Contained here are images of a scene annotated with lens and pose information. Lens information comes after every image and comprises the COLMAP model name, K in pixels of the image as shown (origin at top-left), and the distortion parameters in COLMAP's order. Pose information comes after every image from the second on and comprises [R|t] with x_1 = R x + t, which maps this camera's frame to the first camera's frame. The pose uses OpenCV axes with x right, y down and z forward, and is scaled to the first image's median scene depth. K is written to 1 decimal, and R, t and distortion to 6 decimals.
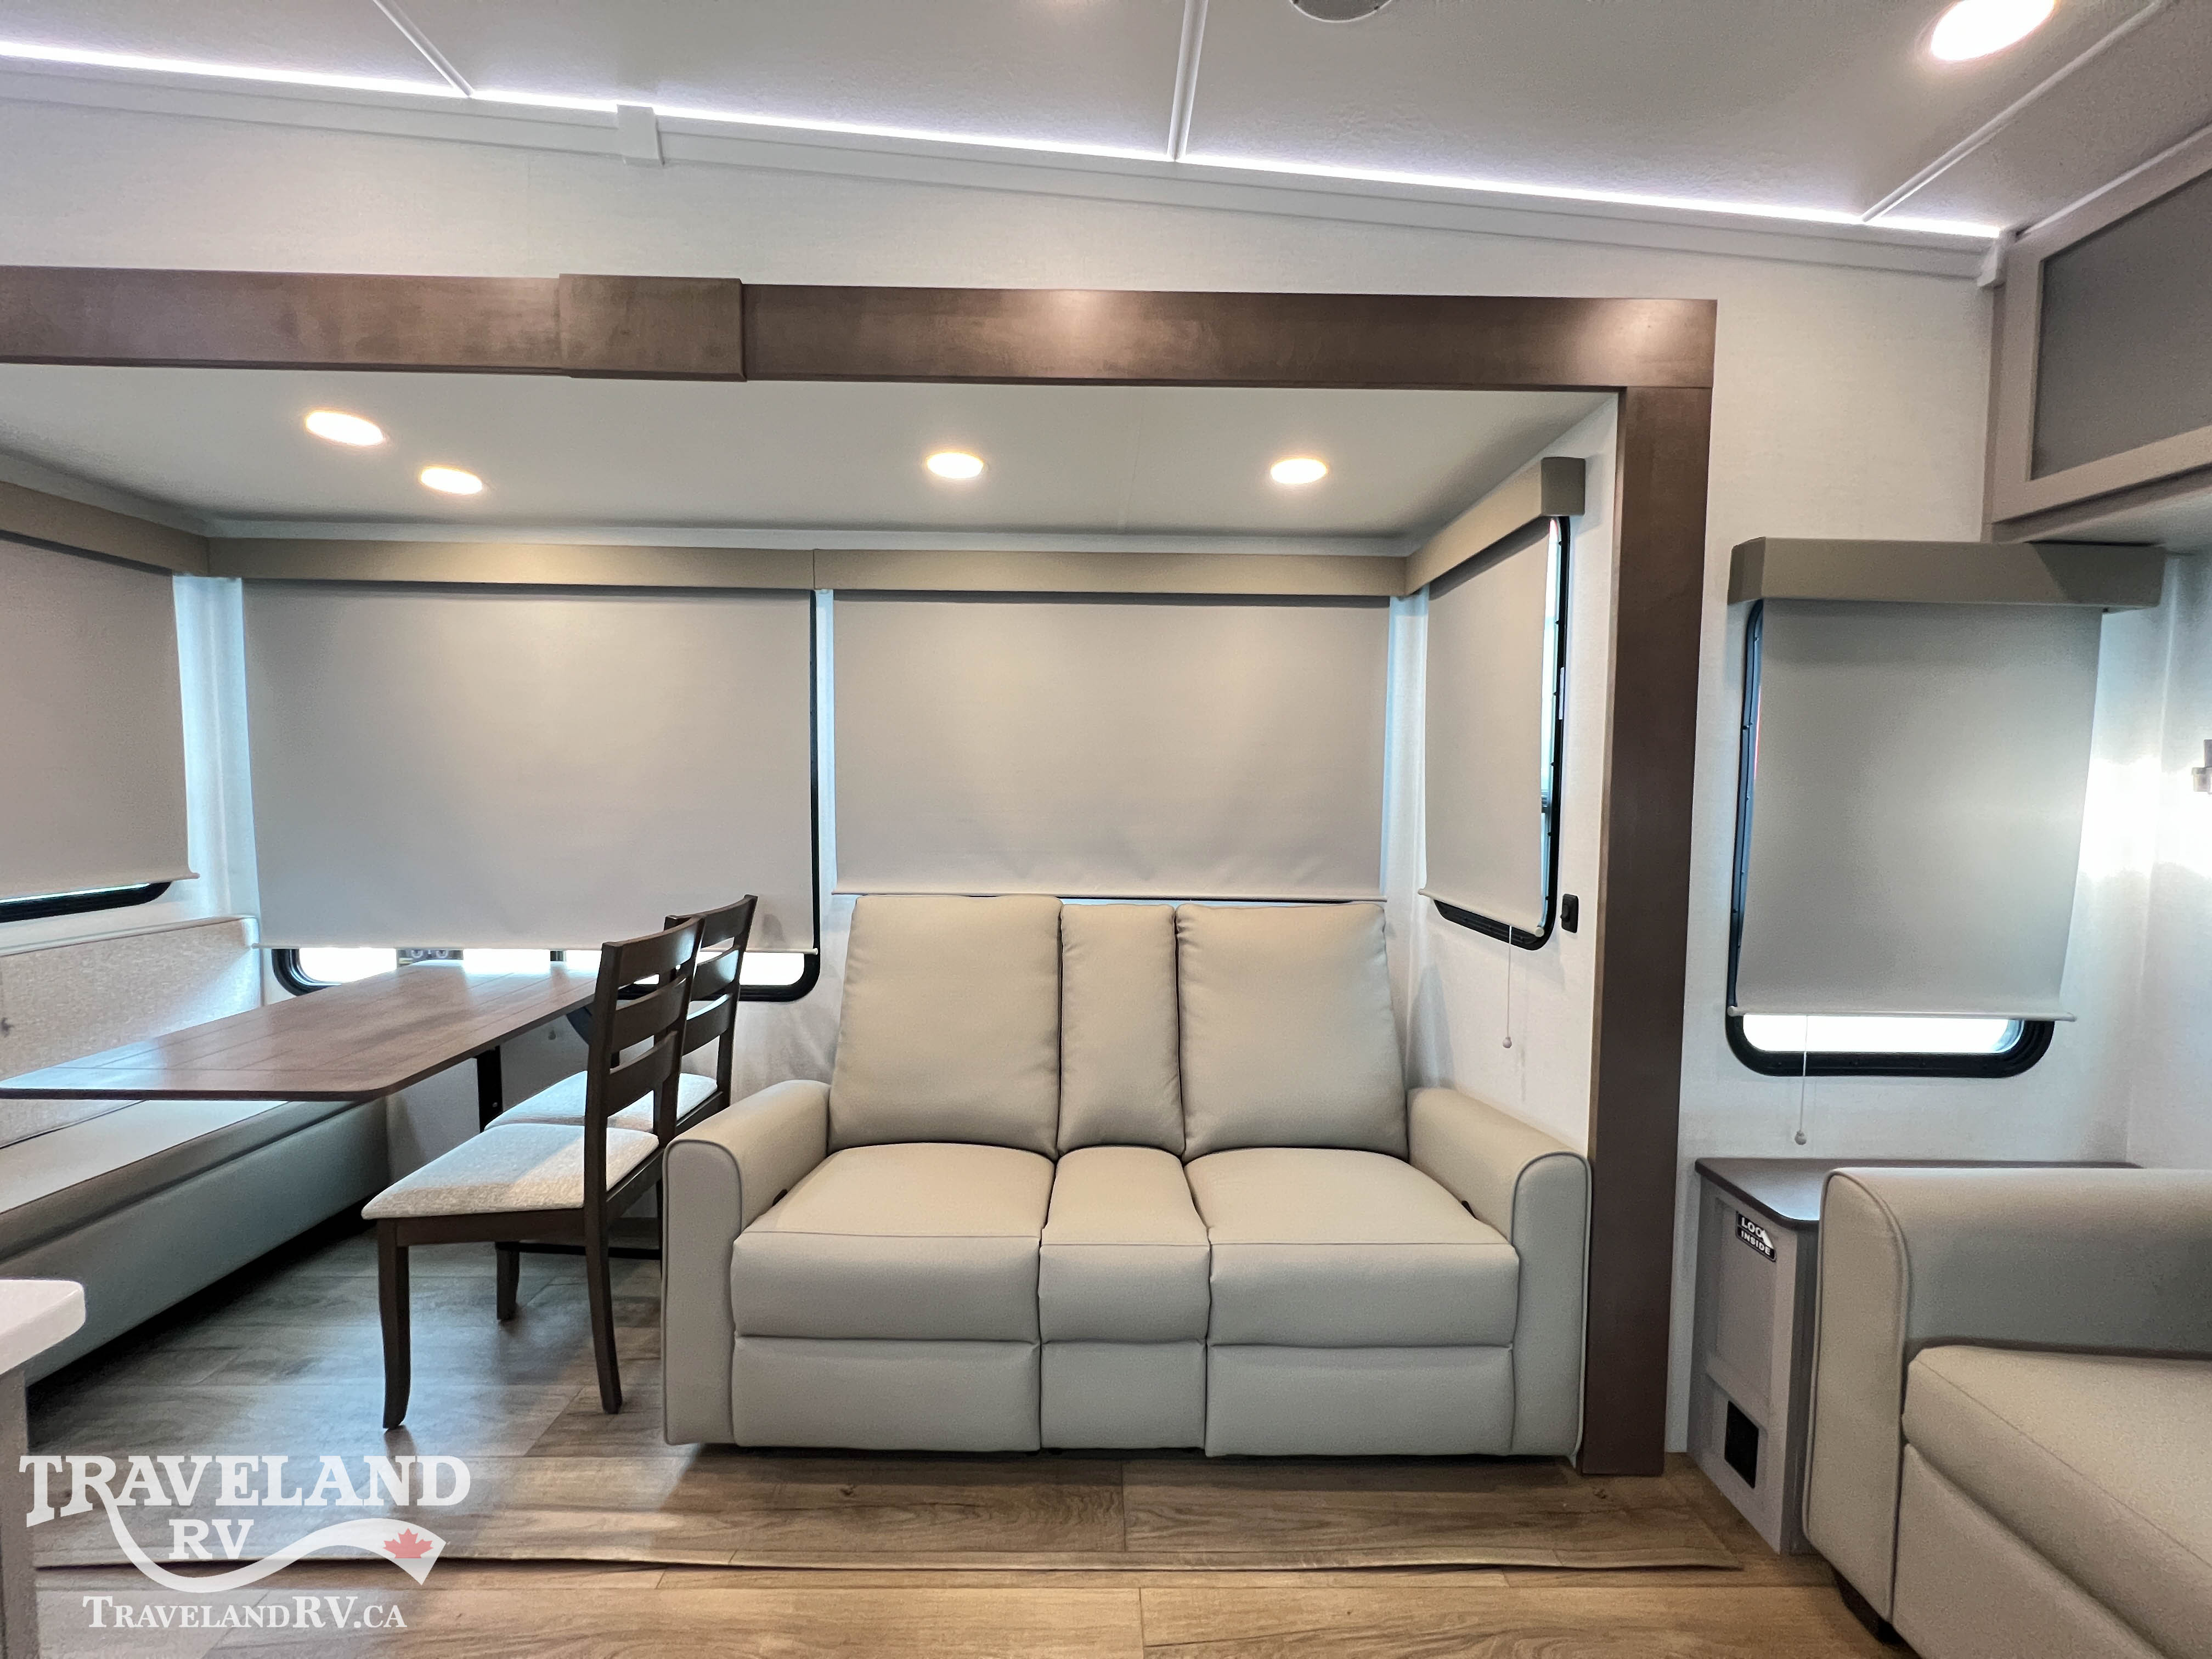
lens RADIAL K [[878.9, 0, 1101.9], [0, 878.9, 826.6], [0, 0, 1]] dist [-0.000436, 0.000144]
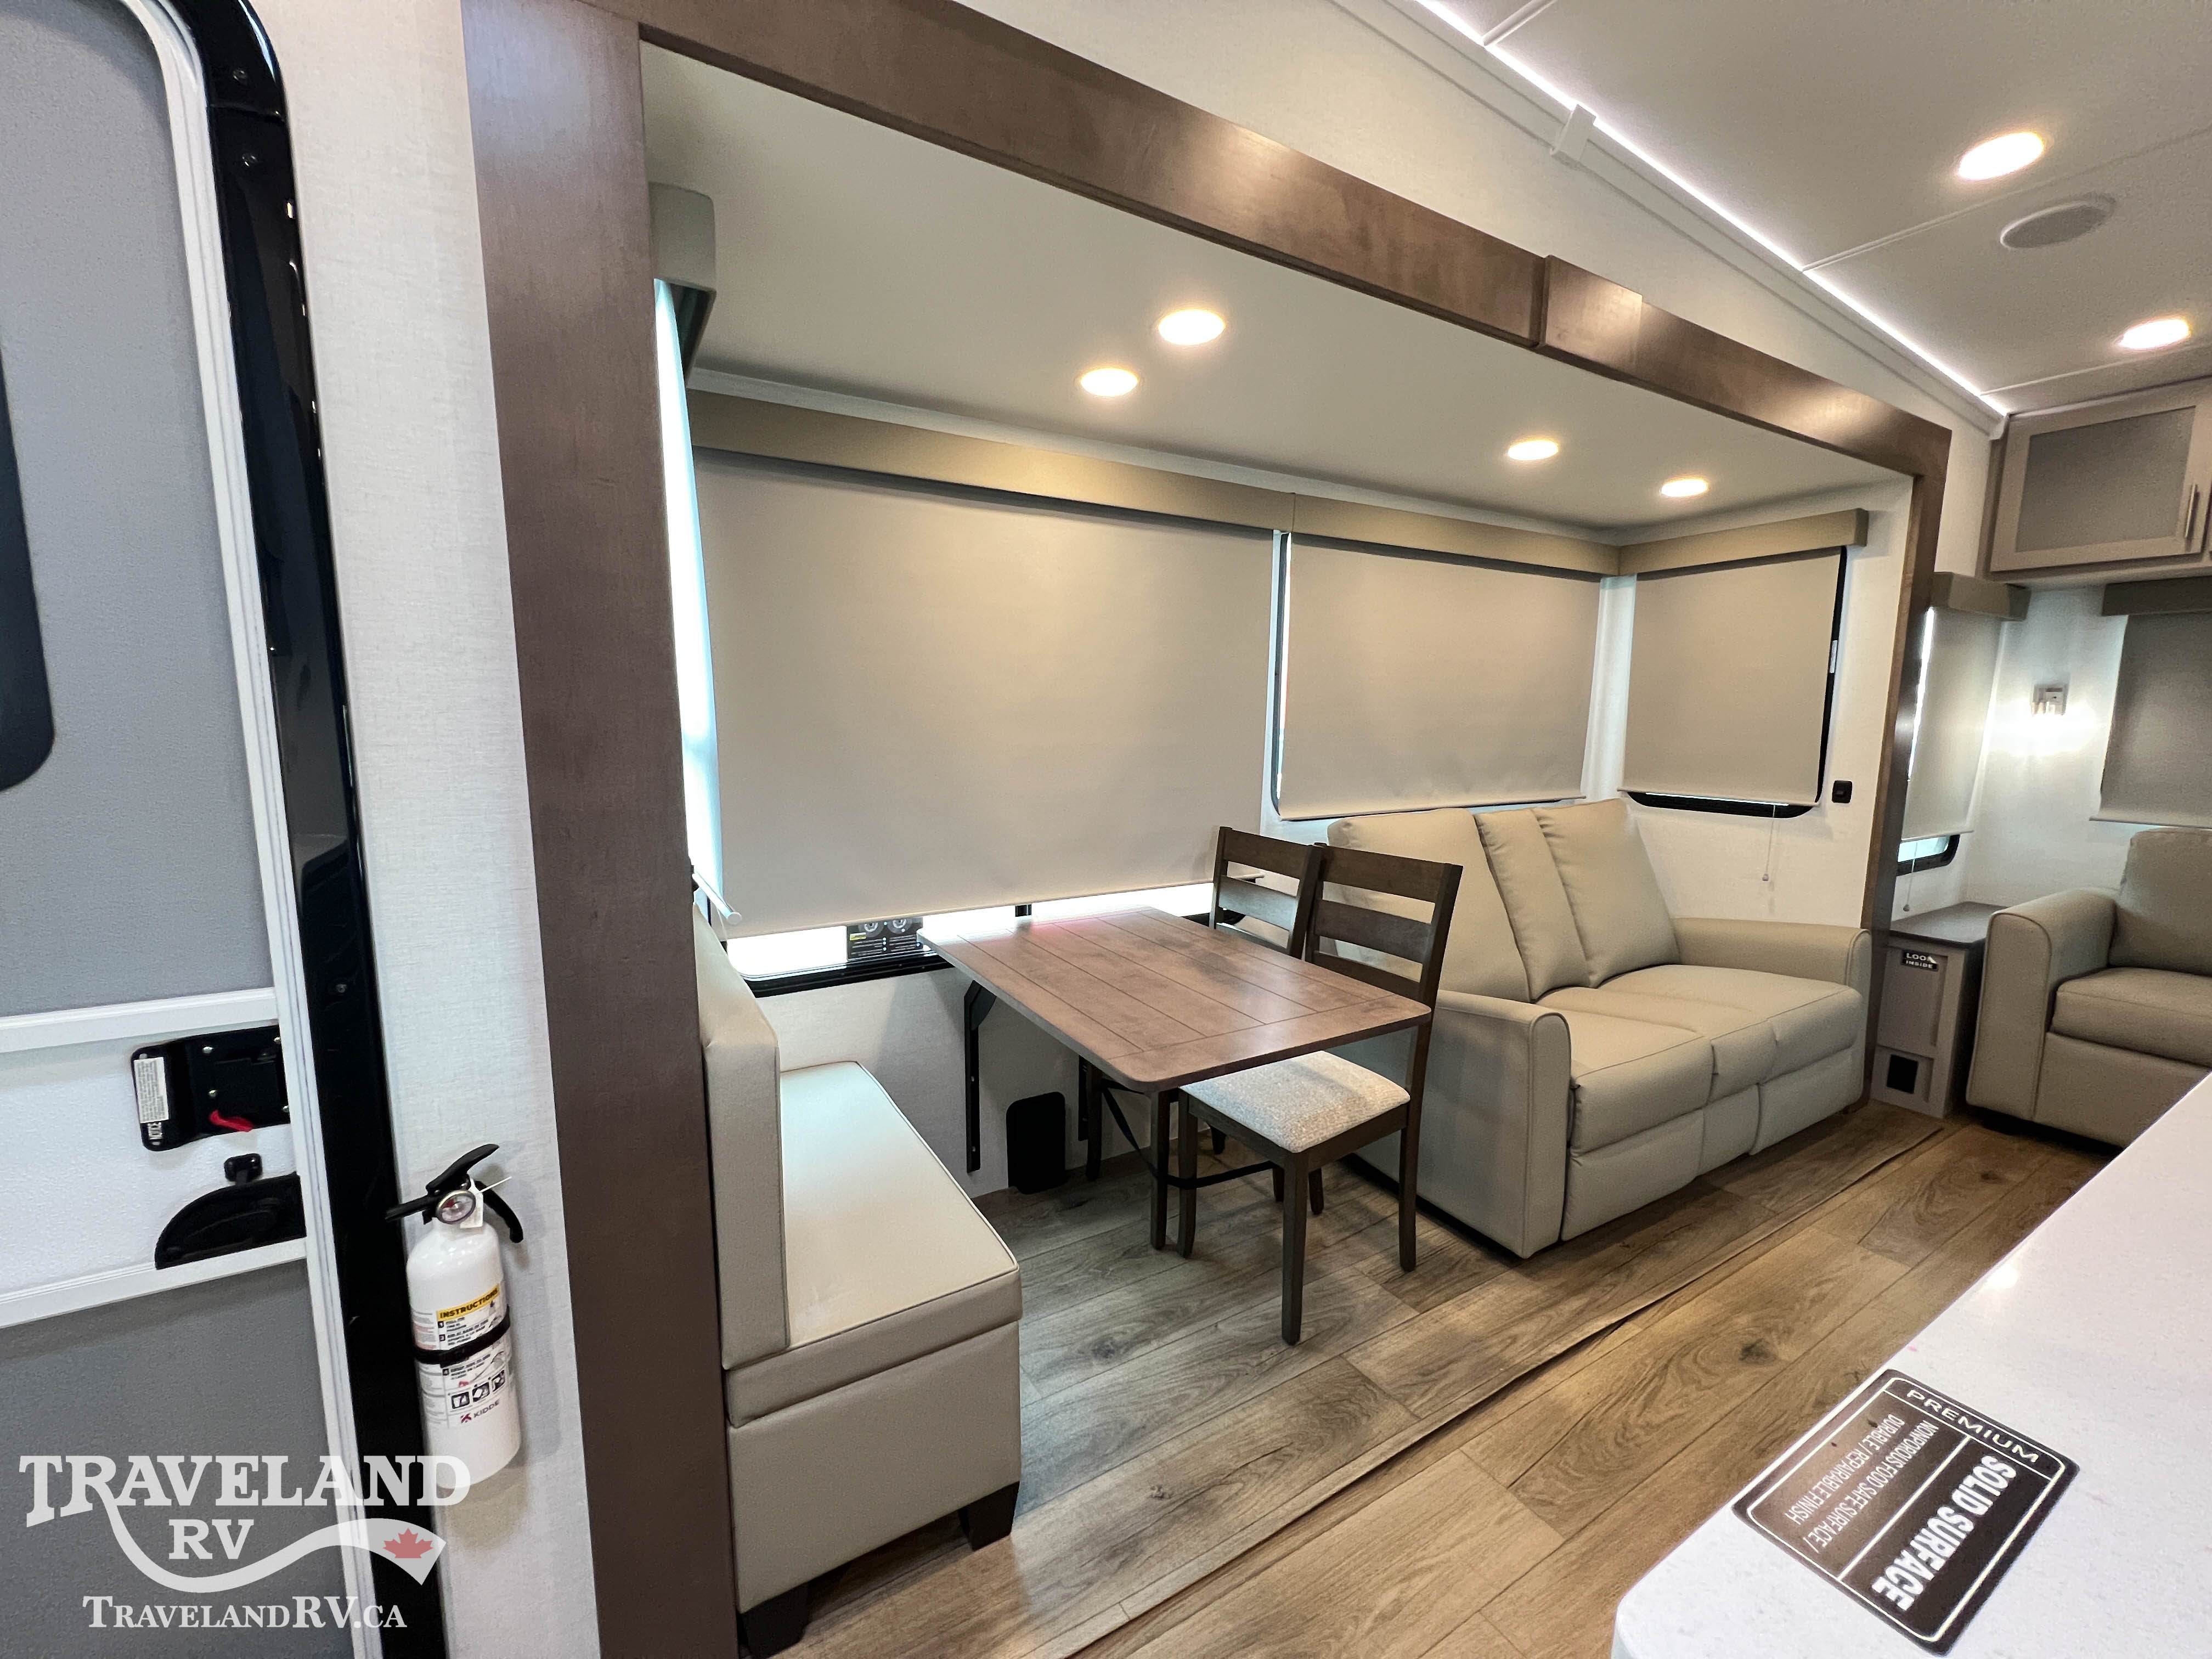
lens RADIAL K [[881.6, 0, 1102.4], [0, 881.6, 826.4], [0, 0, 1]] dist [-0.001771, 0.000520]
pose [[0.870376, -0.073103, 0.486931, -1.521066], [0.032115, 0.995240, 0.092012, -0.034102], [-0.491339, -0.064447, 0.868580, 0.245803]]
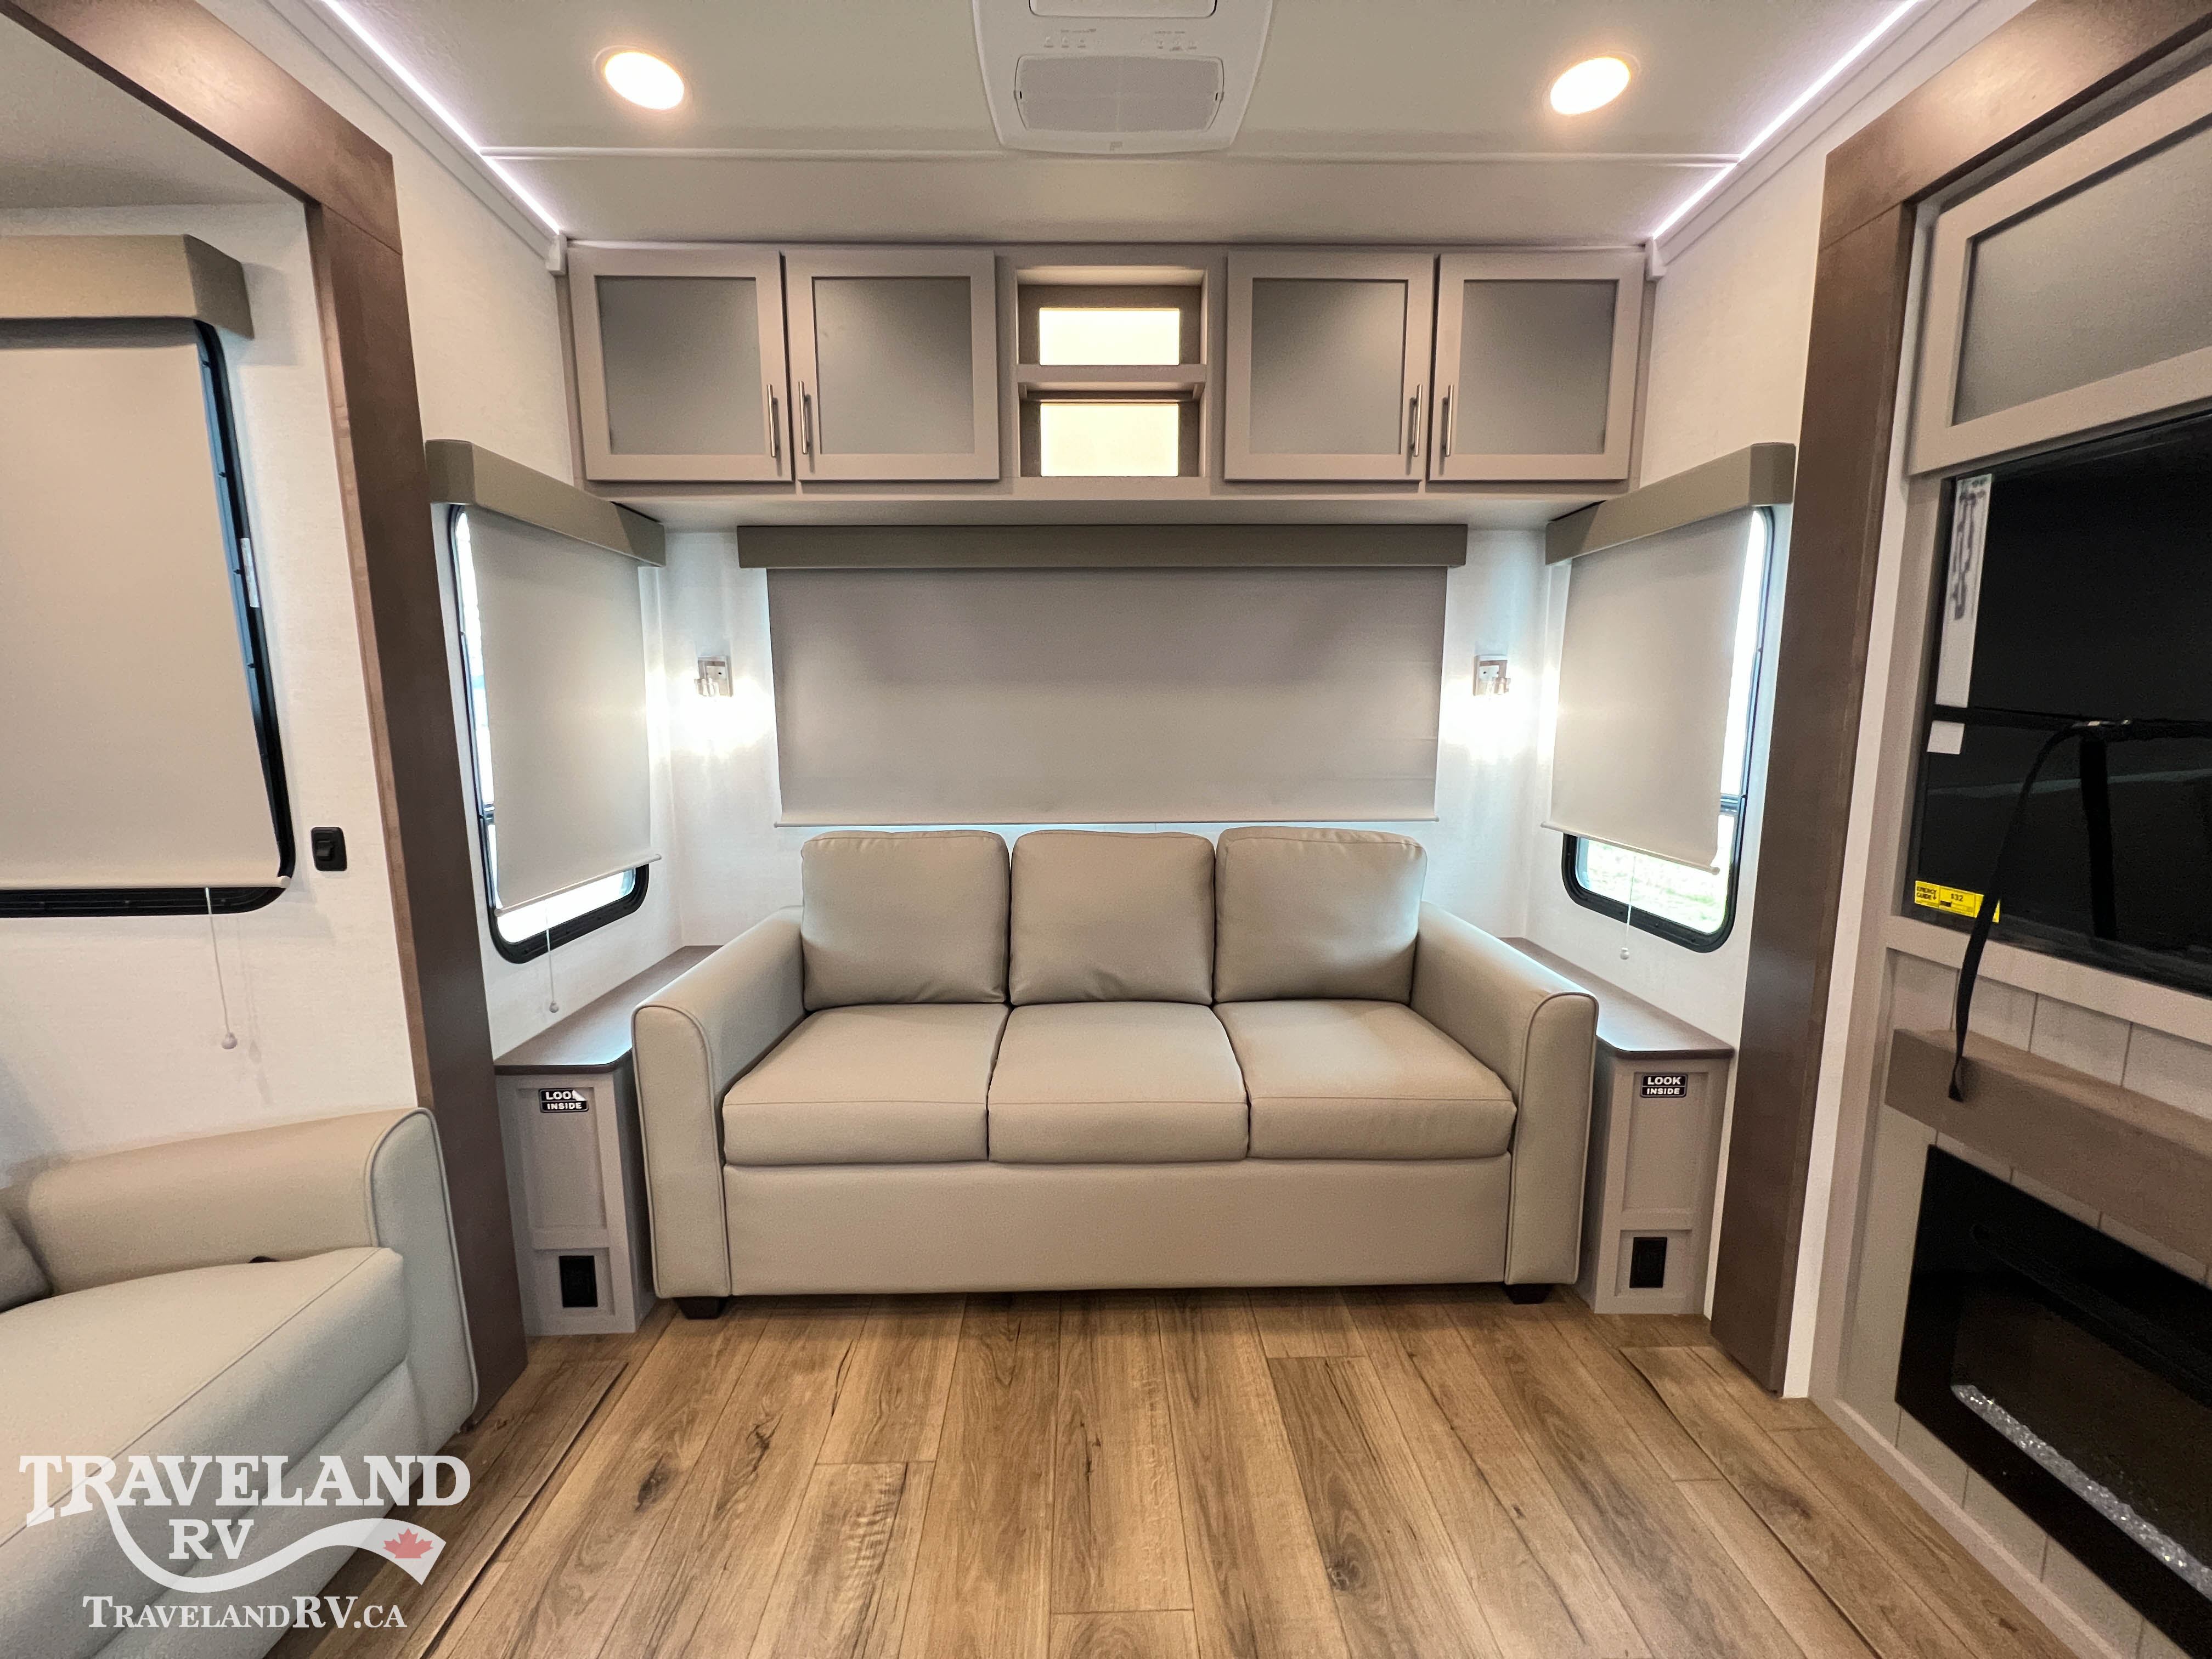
lens RADIAL K [[878.9, 0, 1101.9], [0, 878.9, 826.6], [0, 0, 1]] dist [-0.000436, 0.000144]
pose [[-0.004775, -0.152411, 0.988306, -0.288003], [0.060951, 0.986435, 0.152417, -0.003780], [-0.998129, 0.060966, 0.004580, 0.277497]]
